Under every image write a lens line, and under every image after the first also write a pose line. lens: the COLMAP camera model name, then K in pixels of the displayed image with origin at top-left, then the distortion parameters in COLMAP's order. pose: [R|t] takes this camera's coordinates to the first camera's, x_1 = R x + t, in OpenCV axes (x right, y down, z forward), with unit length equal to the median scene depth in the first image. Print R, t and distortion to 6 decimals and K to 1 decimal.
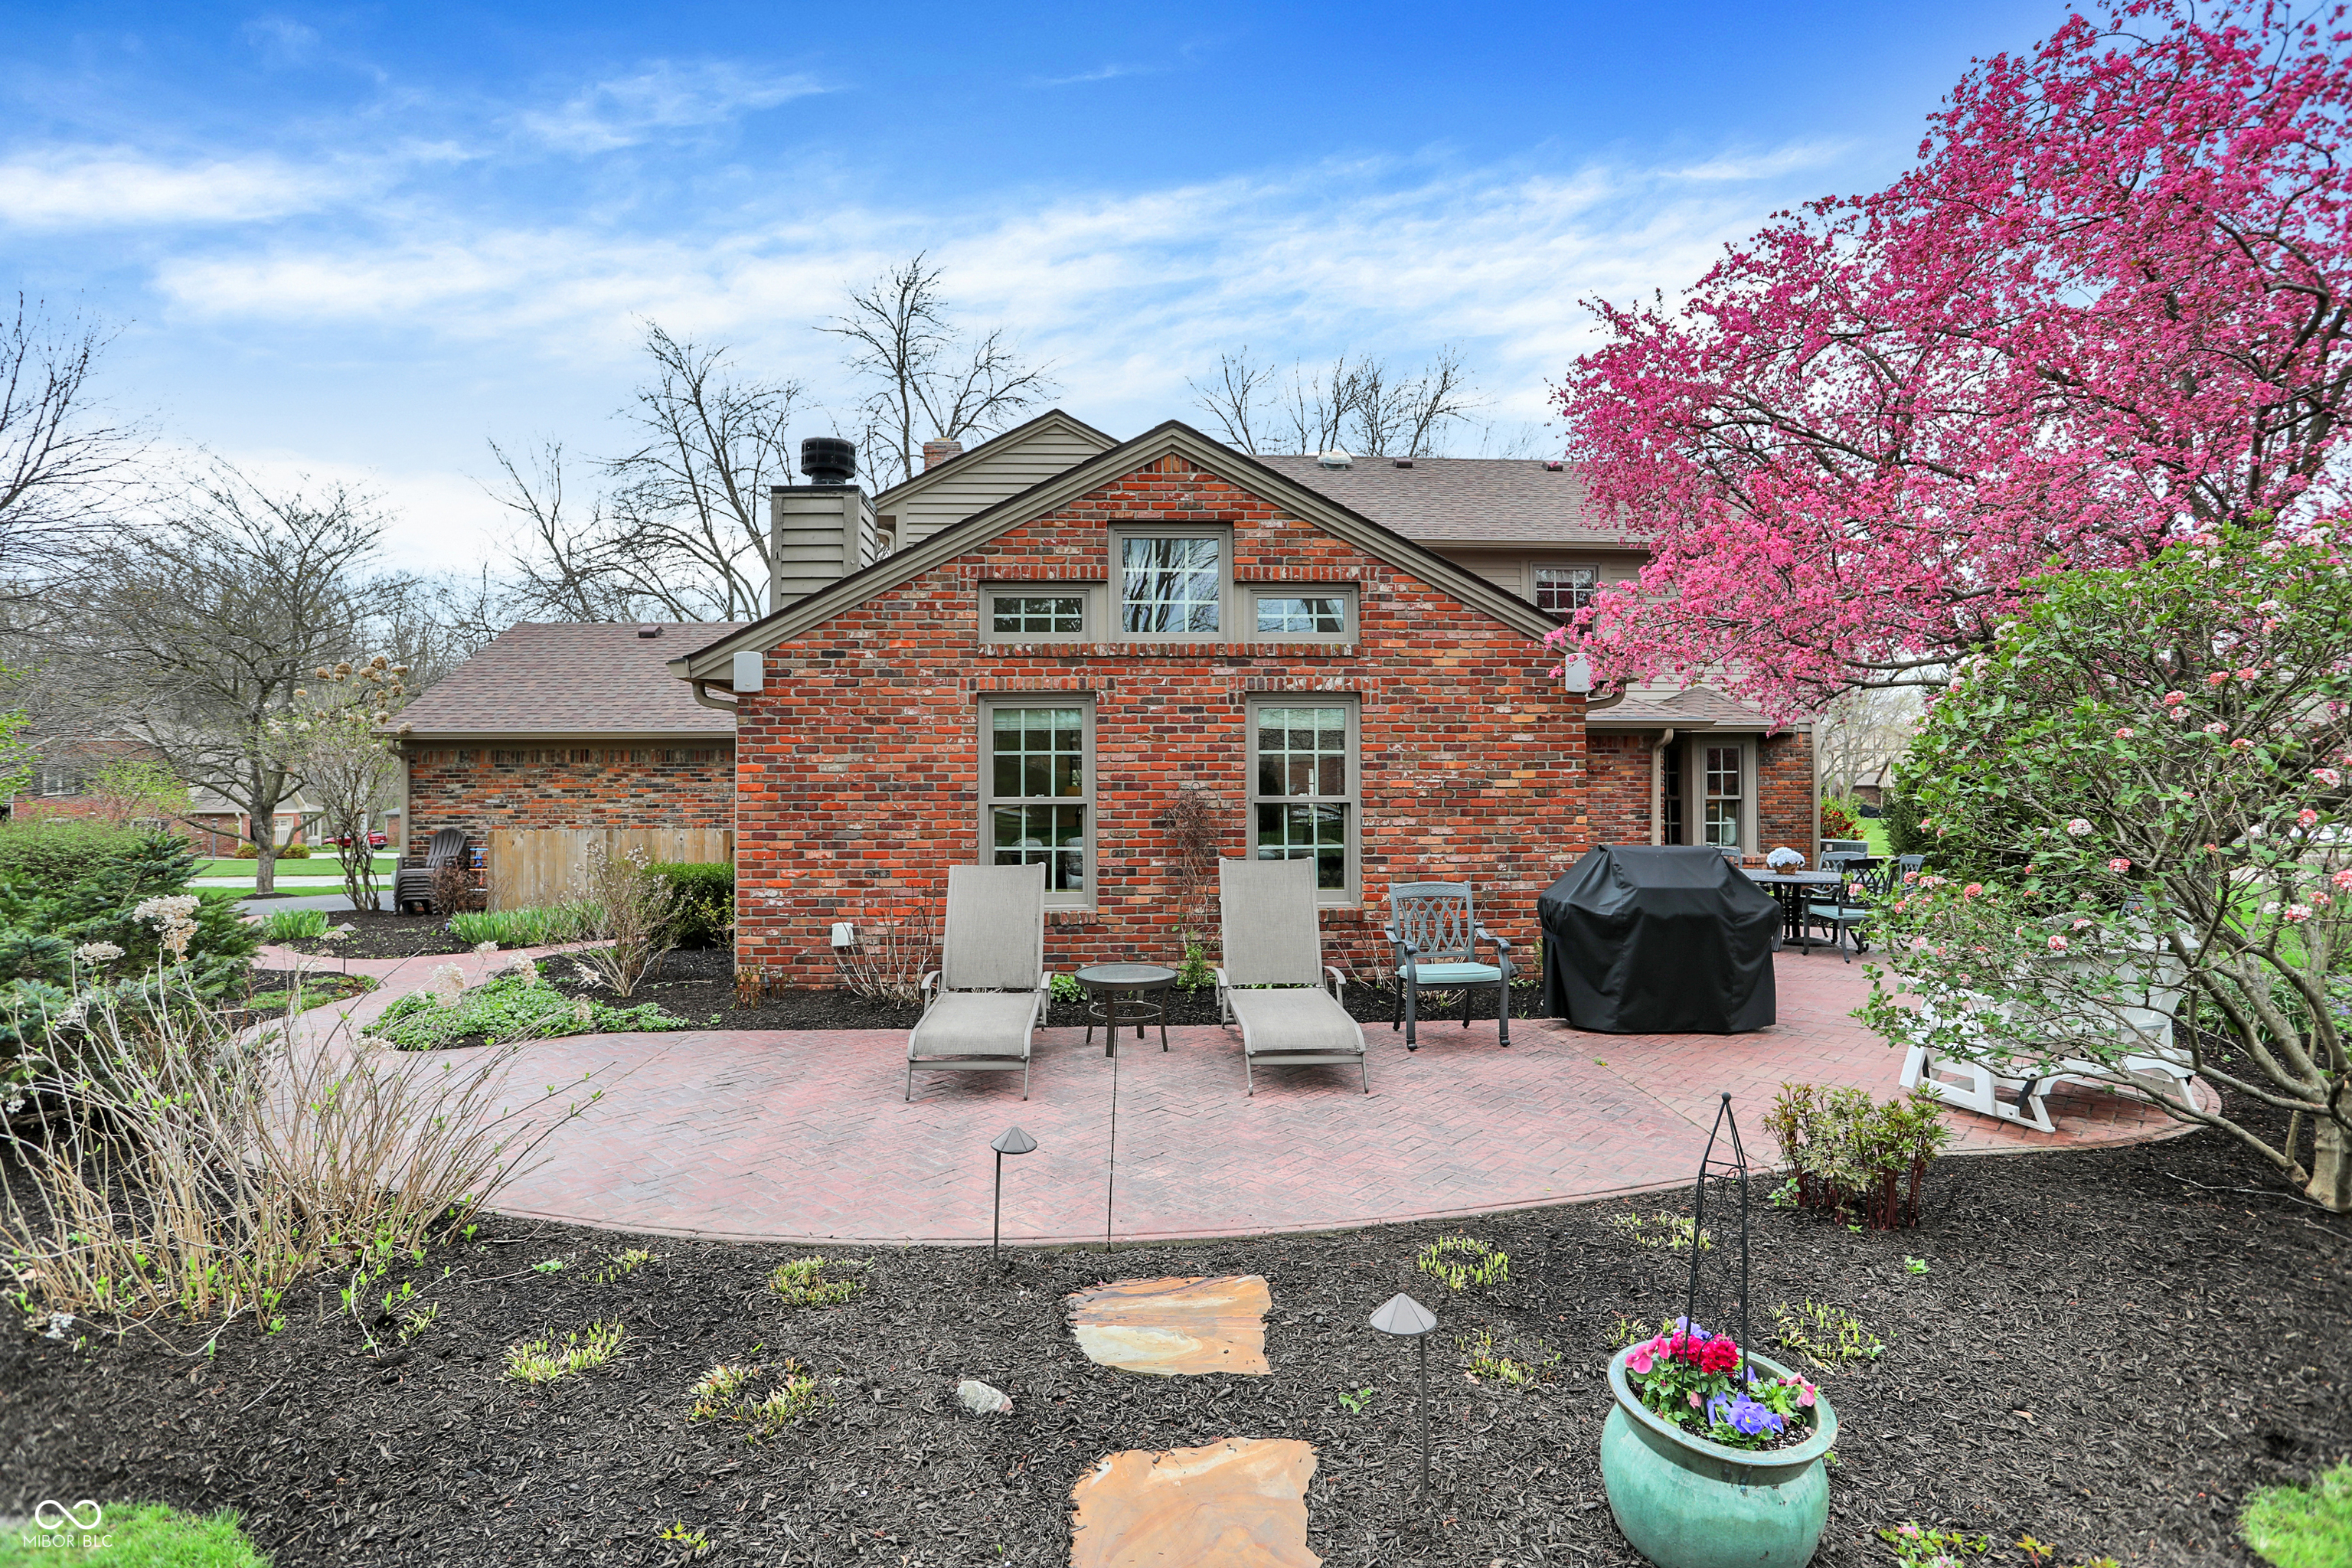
lens RADIAL K [[1155.2, 0, 1177.8], [0, 1155.2, 790.5], [0, 0, 1]] dist [-0.054345, 0.012796]
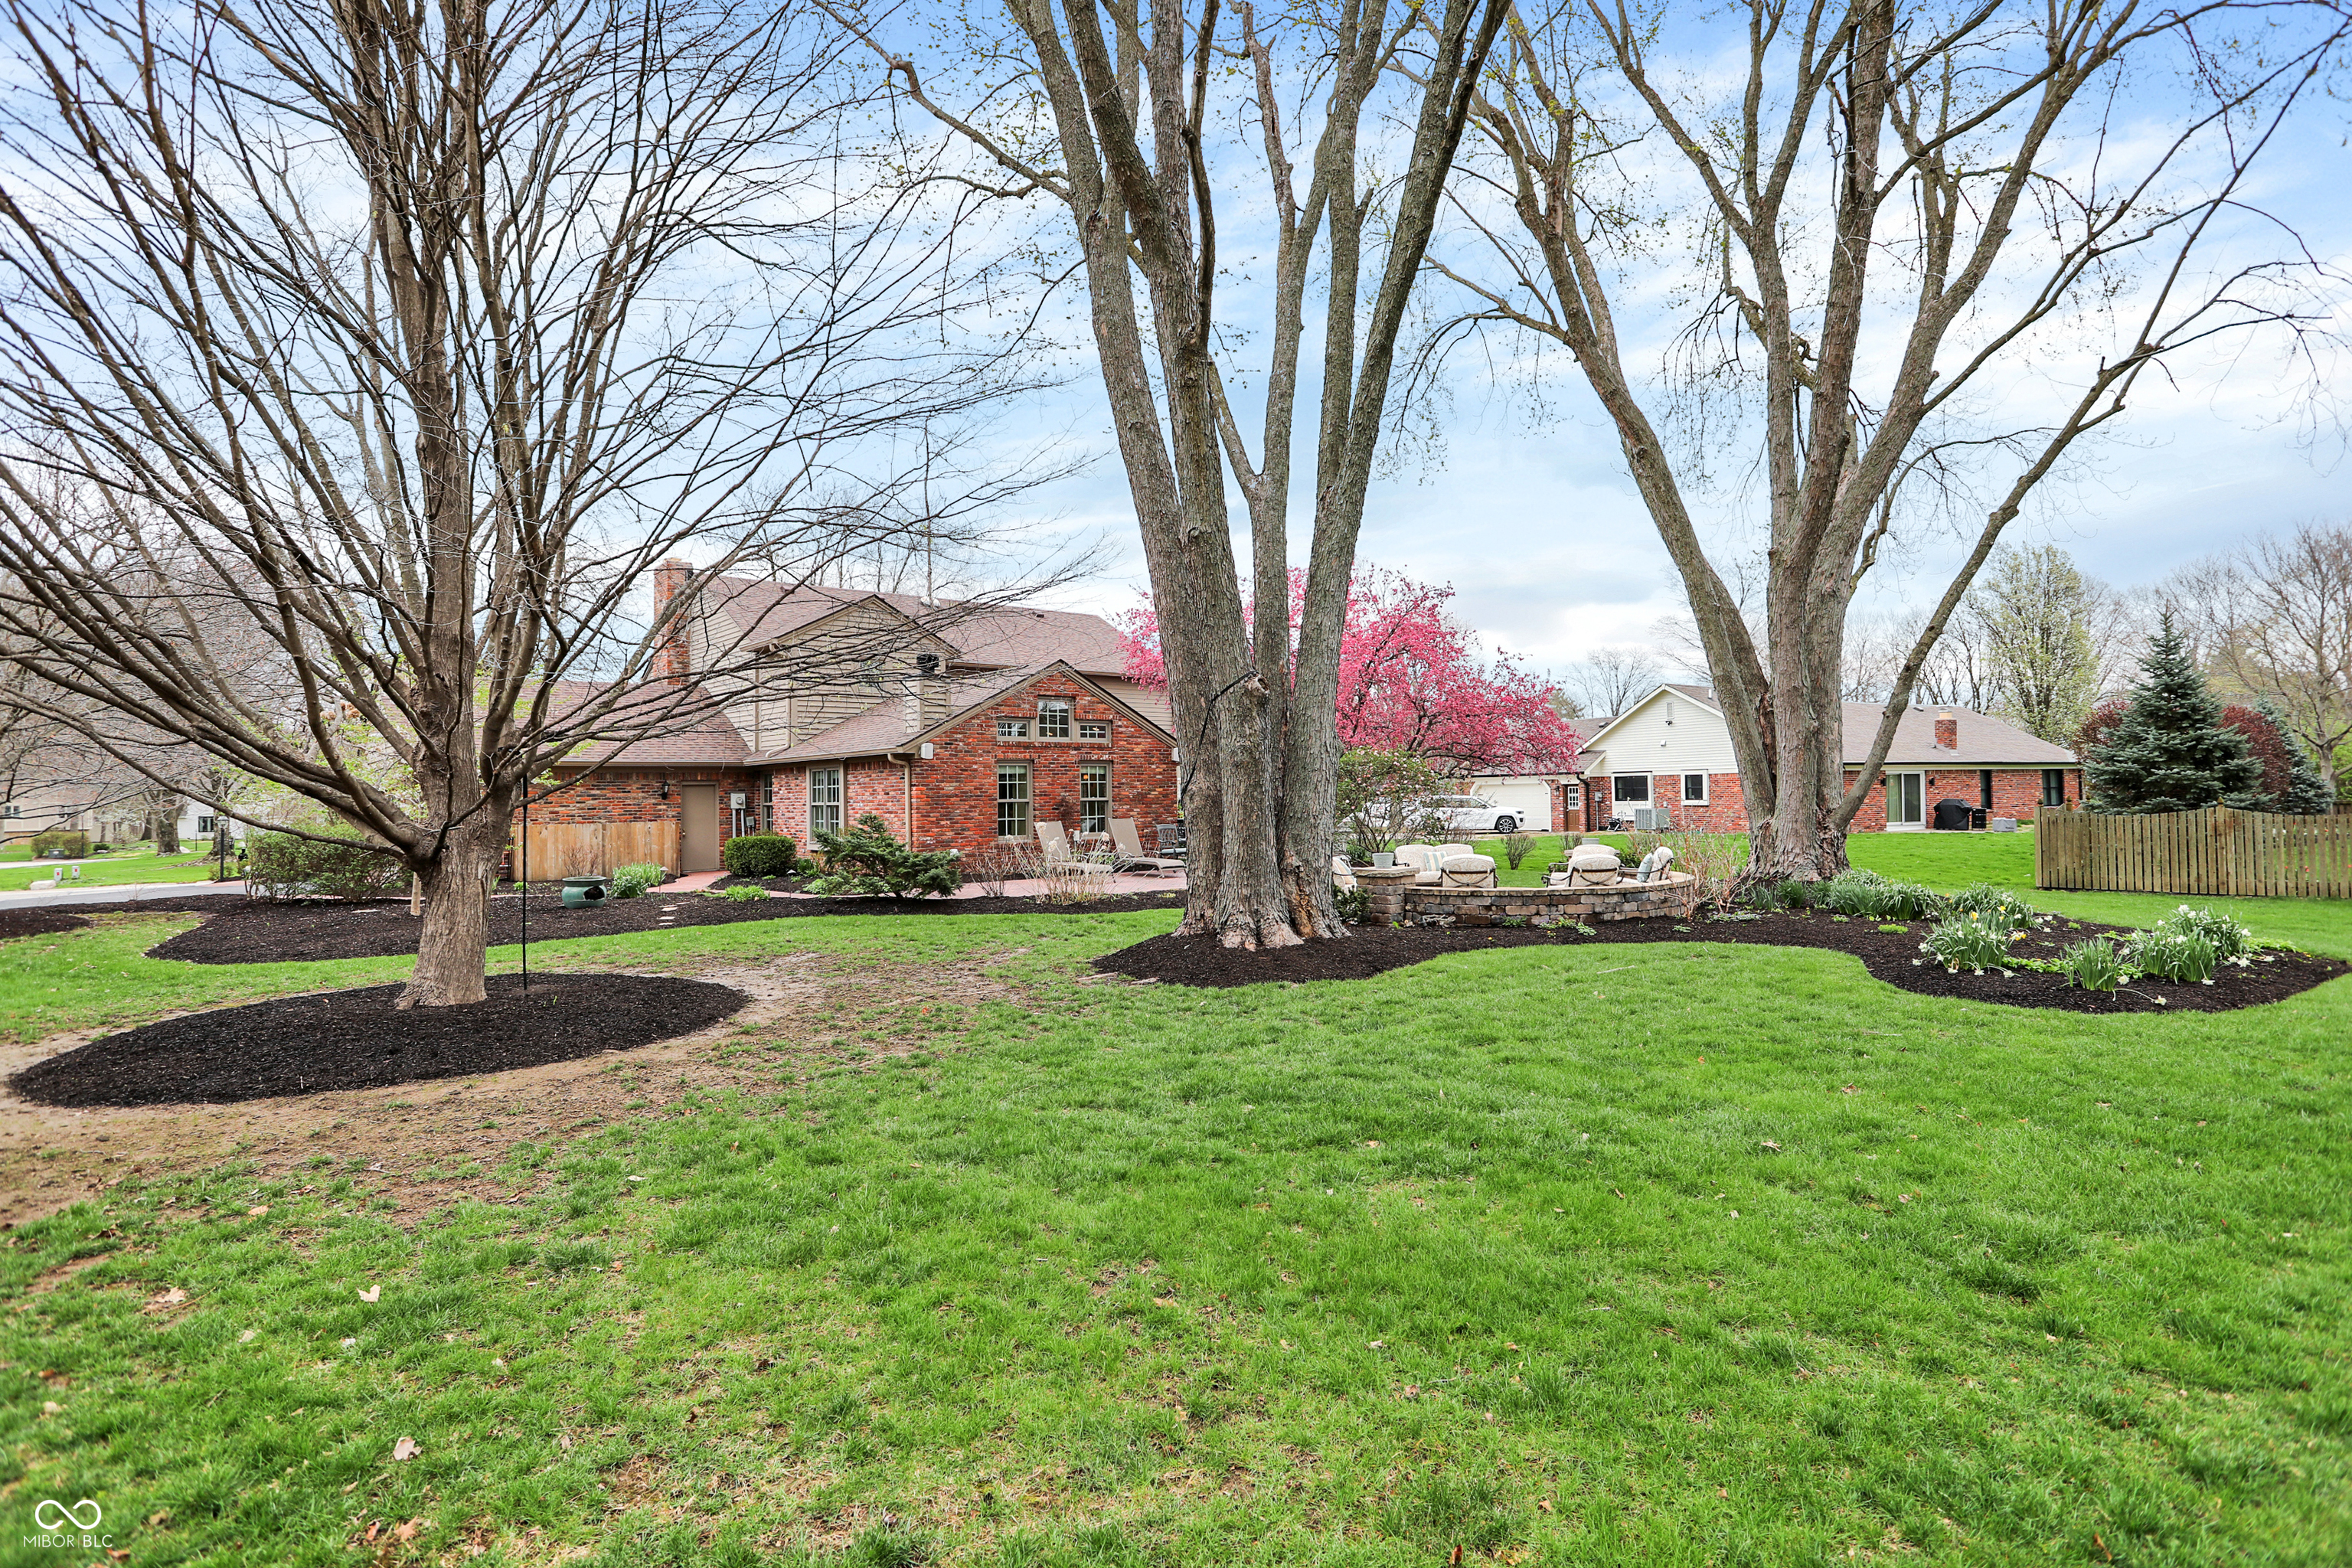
lens RADIAL K [[1155.2, 0, 1177.3], [0, 1155.2, 787.0], [0, 0, 1]] dist [-0.054345, 0.012796]
pose [[0.787150, -0.003285, 0.616753, -1.468484], [0.005962, 0.999980, -0.002283, -0.013934], [-0.616733, 0.005474, 0.787153, -1.314861]]
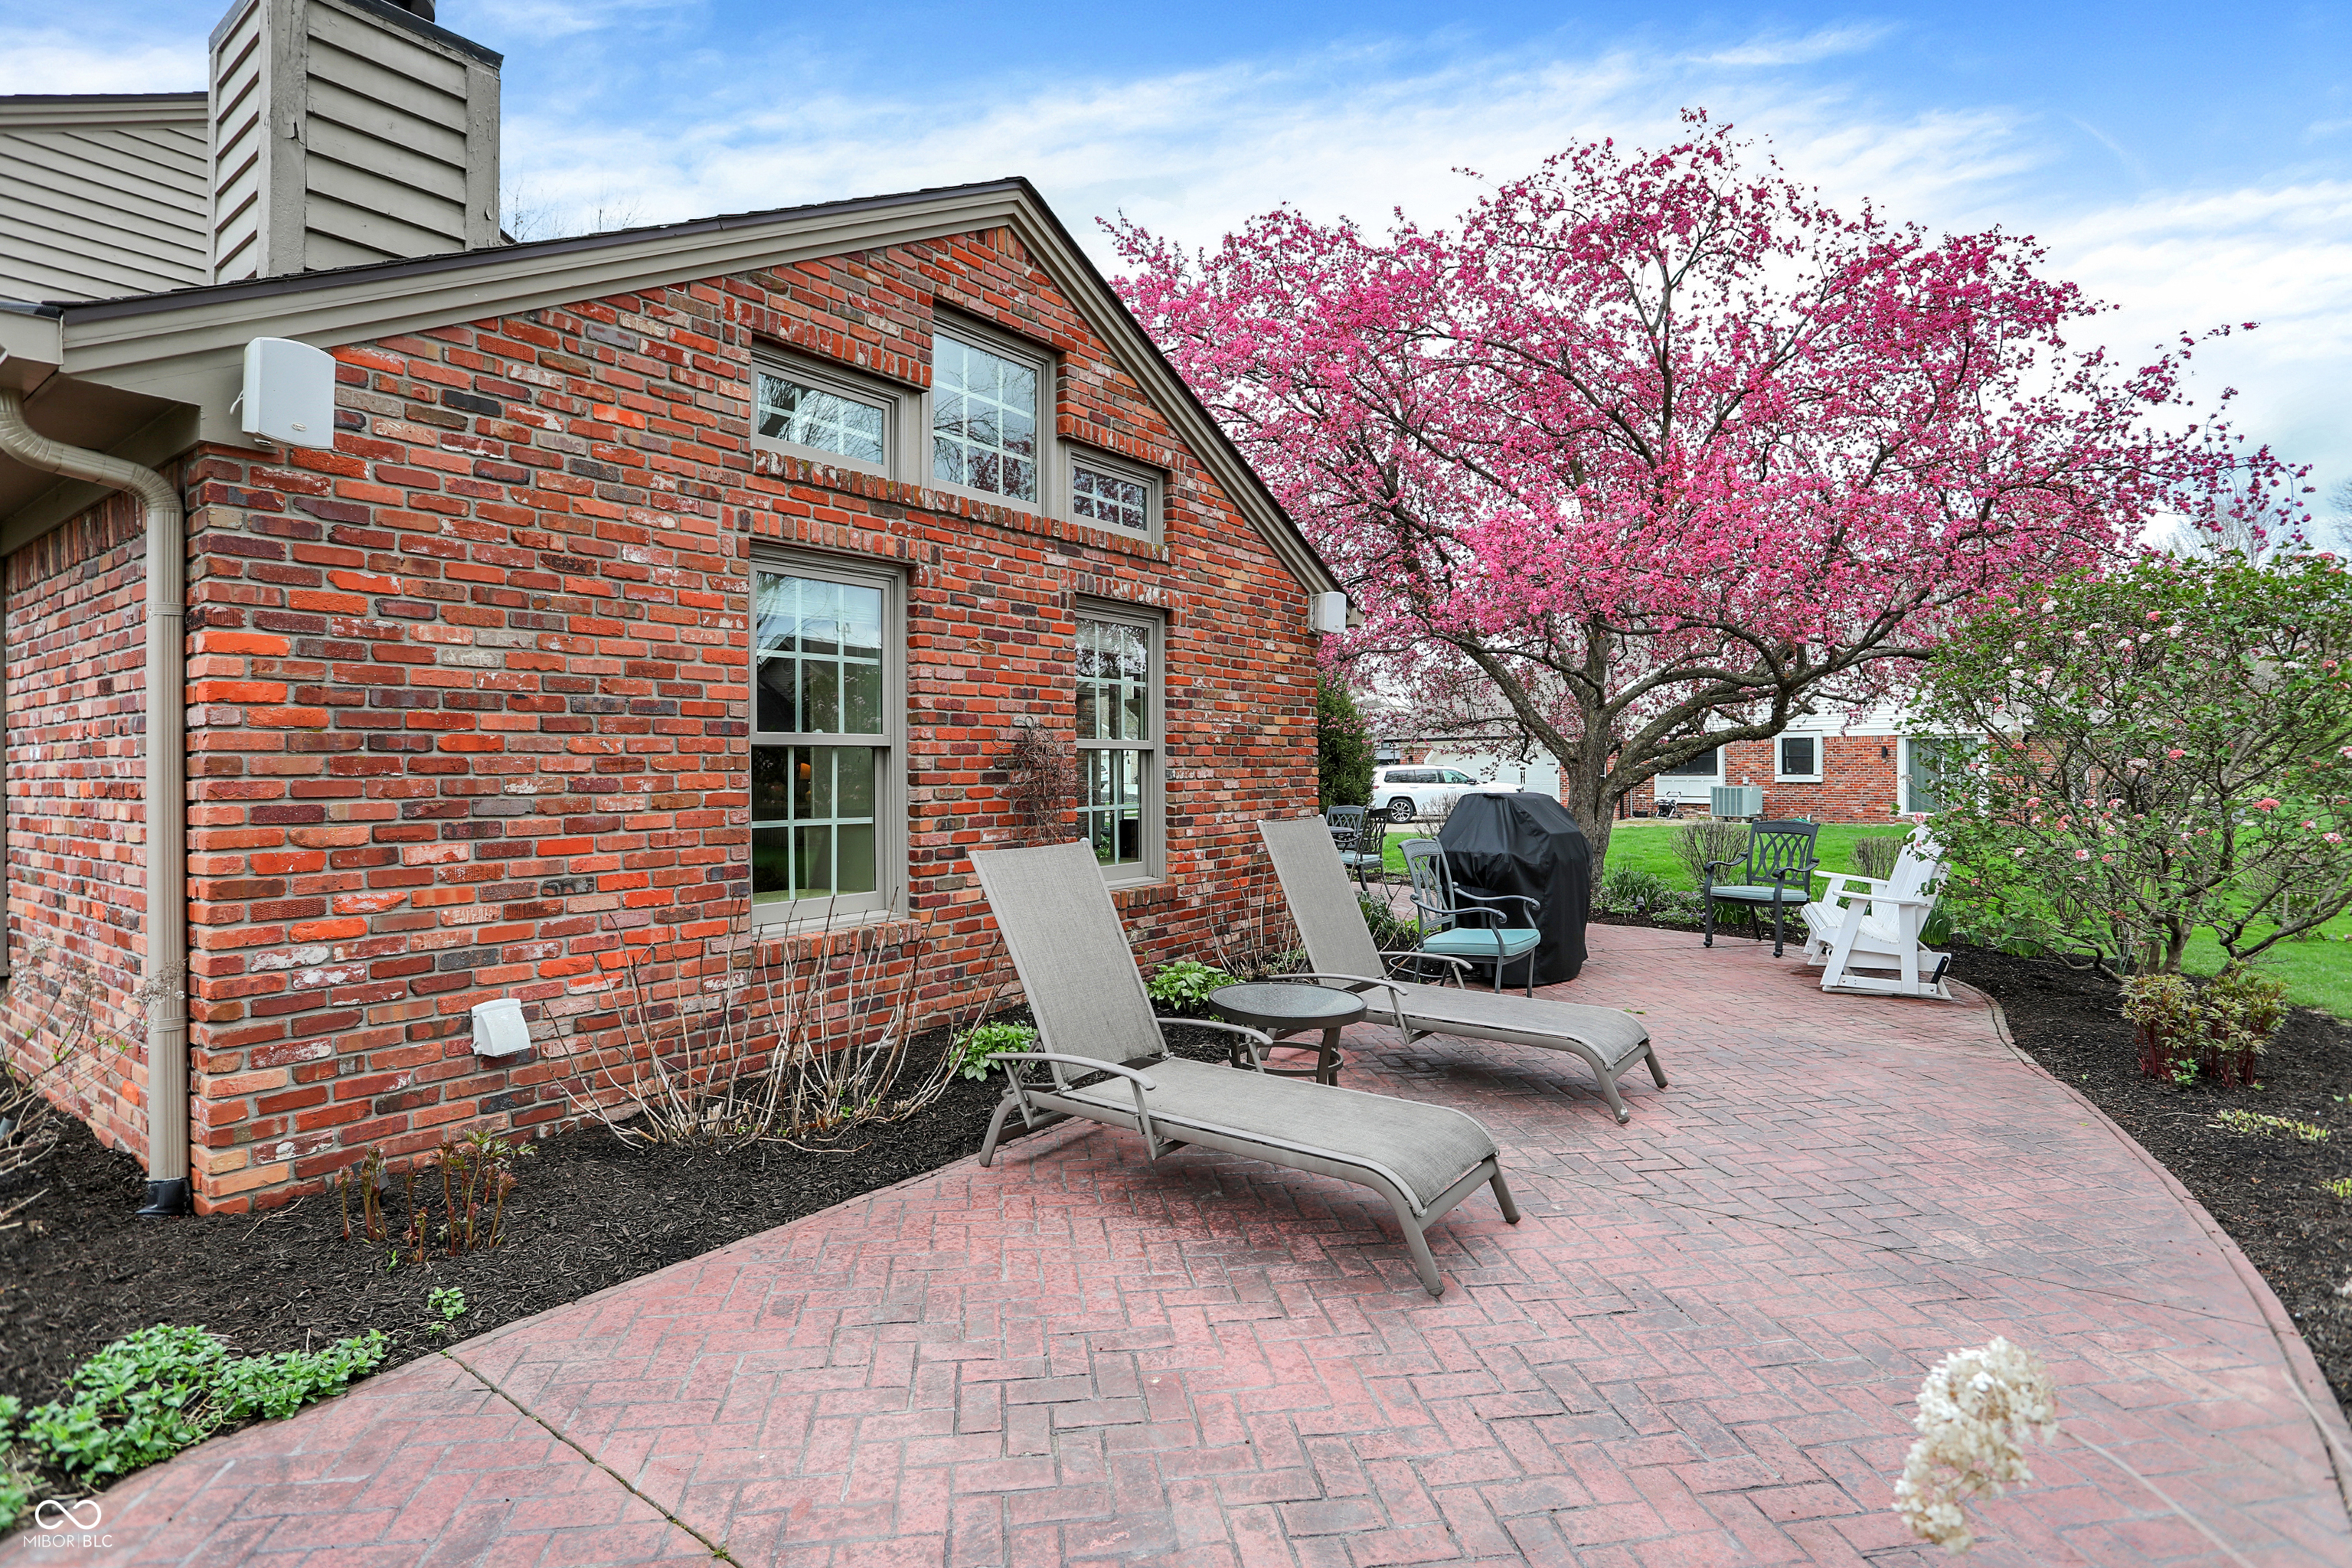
lens RADIAL K [[1155.2, 0, 1171.5], [0, 1155.2, 762.9], [0, 0, 1]] dist [-0.054345, 0.012796]
pose [[0.638109, 0.001744, 0.769944, -0.461815], [0.002058, 0.999990, -0.003971, 0.023435], [-0.769944, 0.004119, 0.638099, 0.505791]]
